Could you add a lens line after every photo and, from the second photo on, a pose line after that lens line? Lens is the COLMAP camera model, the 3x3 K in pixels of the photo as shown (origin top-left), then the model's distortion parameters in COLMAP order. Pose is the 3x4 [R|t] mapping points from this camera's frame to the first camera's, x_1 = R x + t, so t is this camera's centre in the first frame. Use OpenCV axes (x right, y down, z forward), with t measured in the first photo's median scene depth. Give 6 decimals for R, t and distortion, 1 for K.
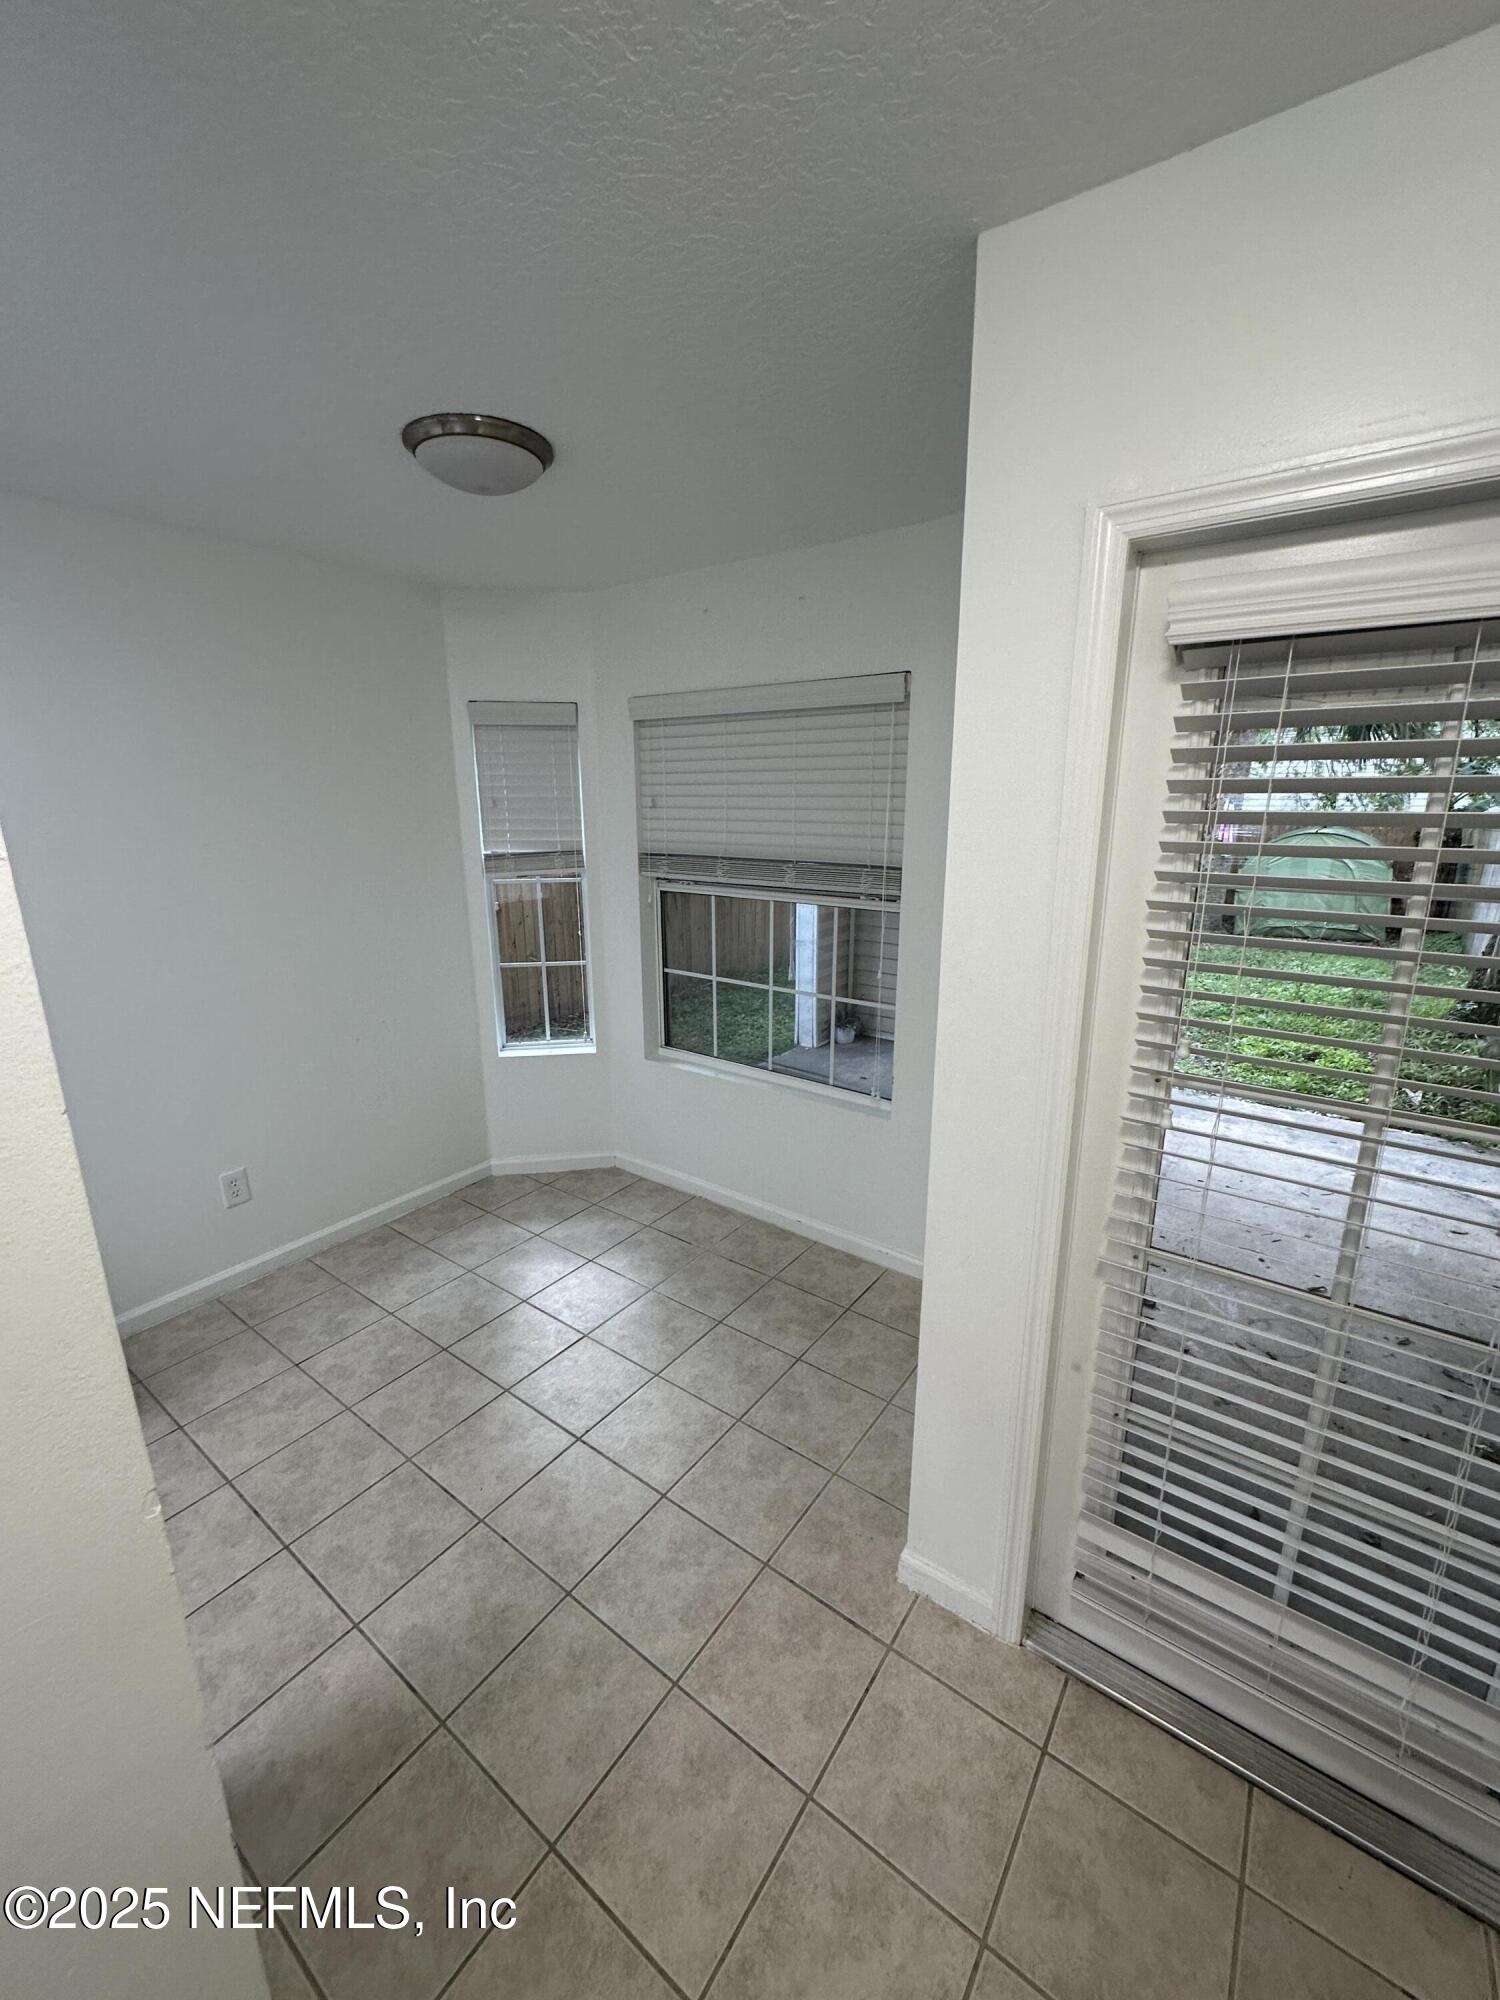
lens RADIAL K [[795.4, 0, 746.1], [0, 795.4, 1003.5], [0, 0, 1]] dist [0.000467, 0.000123]
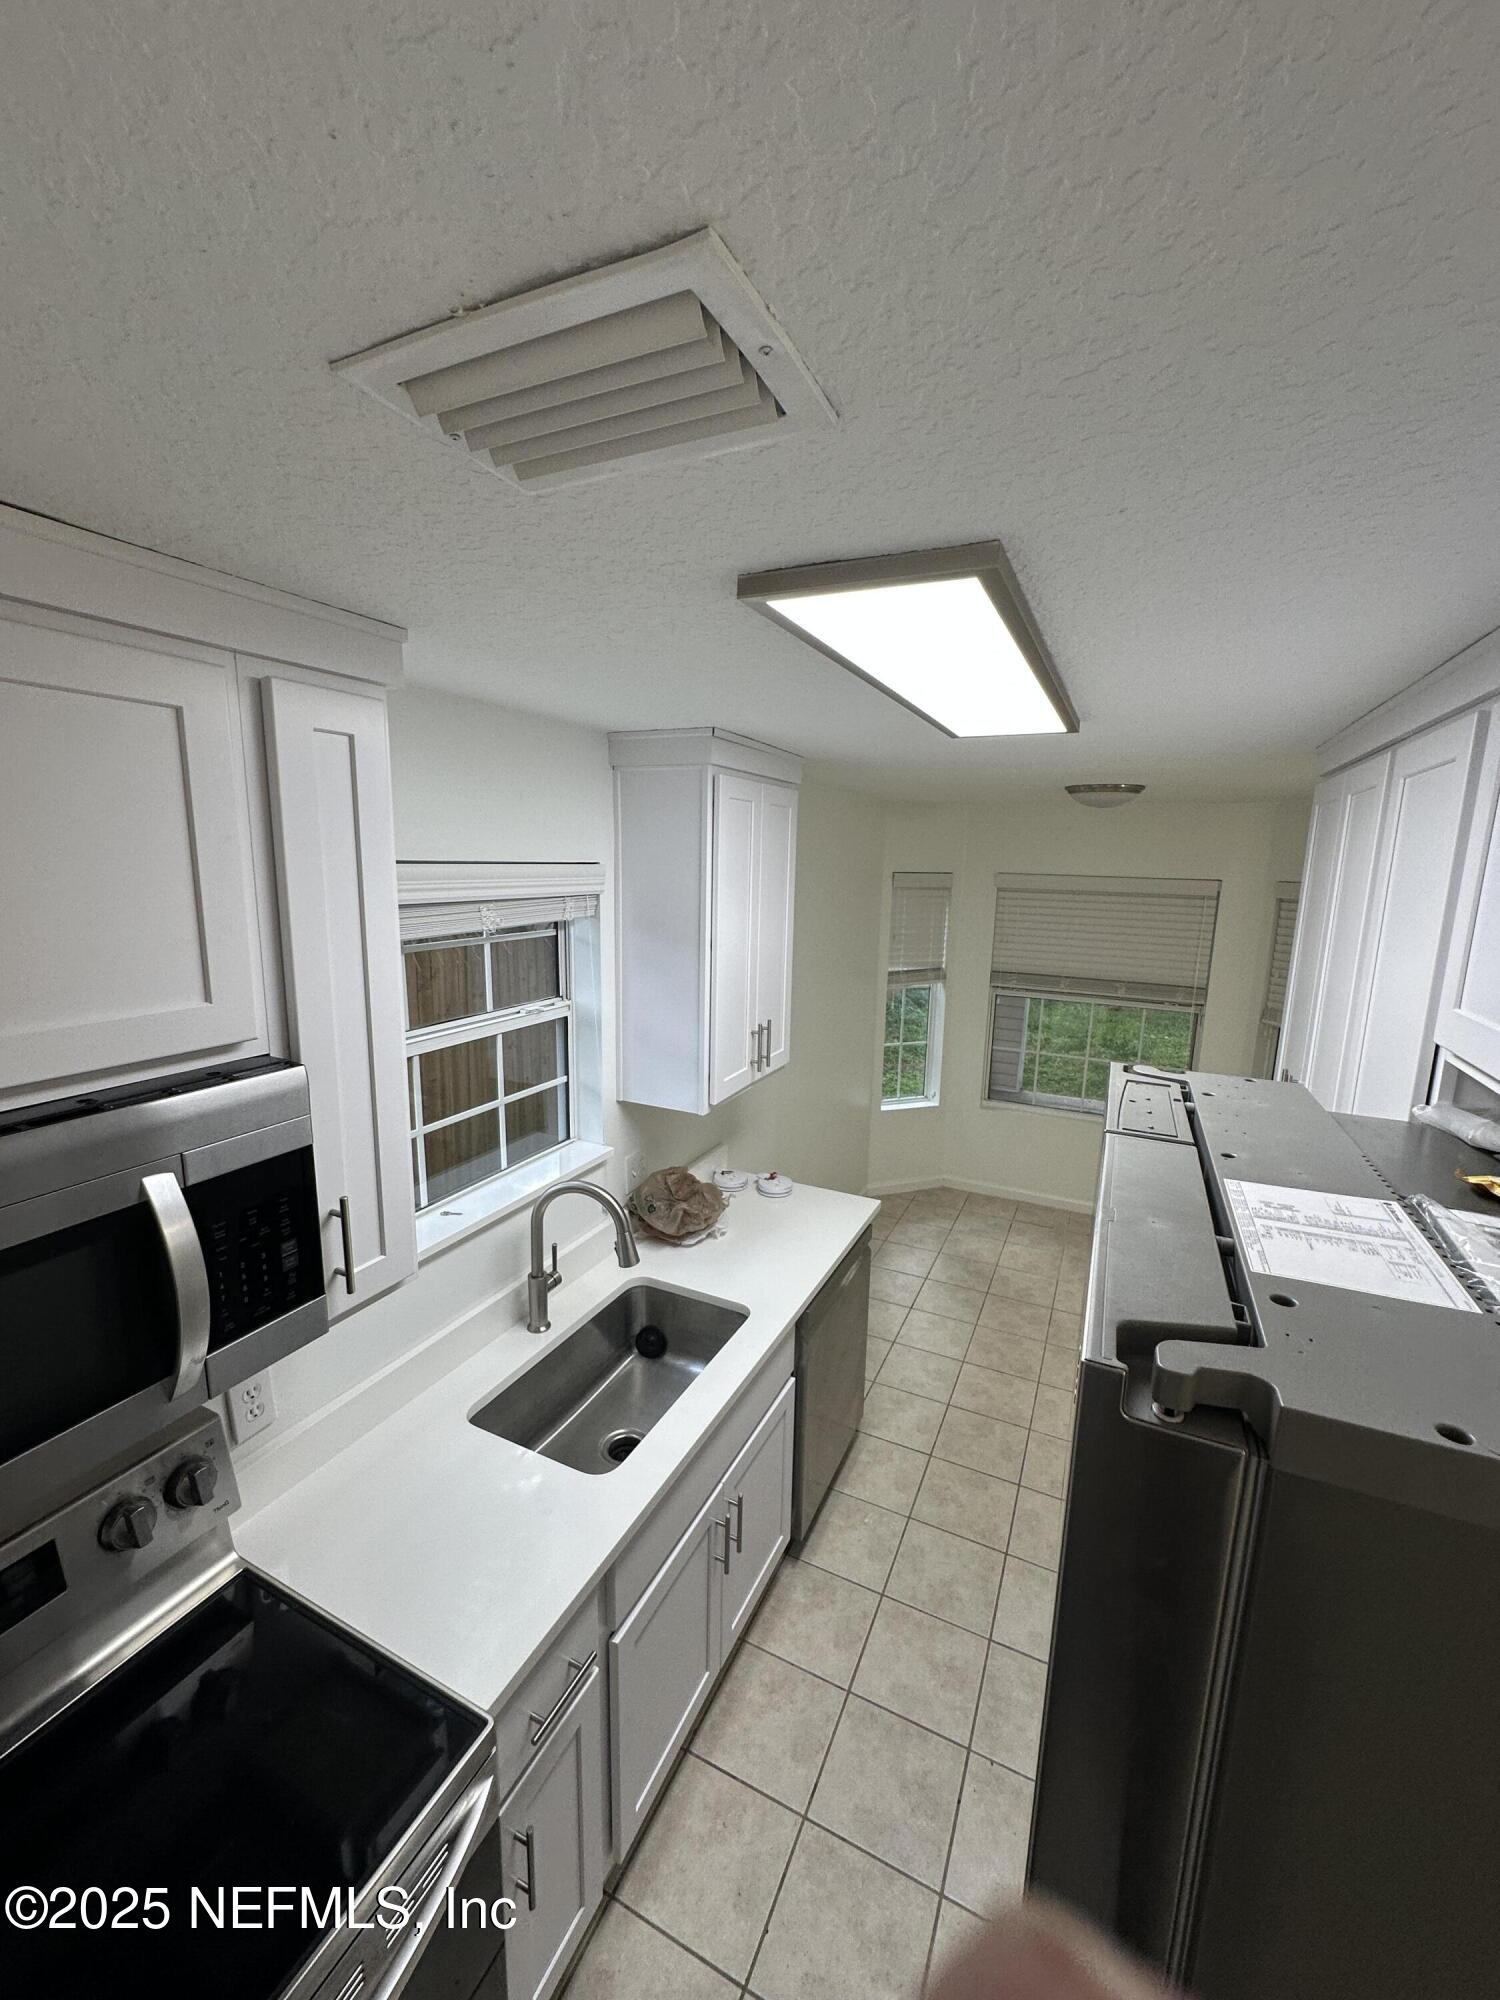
lens RADIAL K [[795.4, 0, 762.2], [0, 795.4, 1006.8], [0, 0, 1]] dist [0.000467, 0.000123]
pose [[0.982006, -0.006310, 0.188746, -0.830643], [0.020395, 0.997140, -0.072776, -0.018903], [-0.187747, 0.075316, 0.979326, -0.390444]]
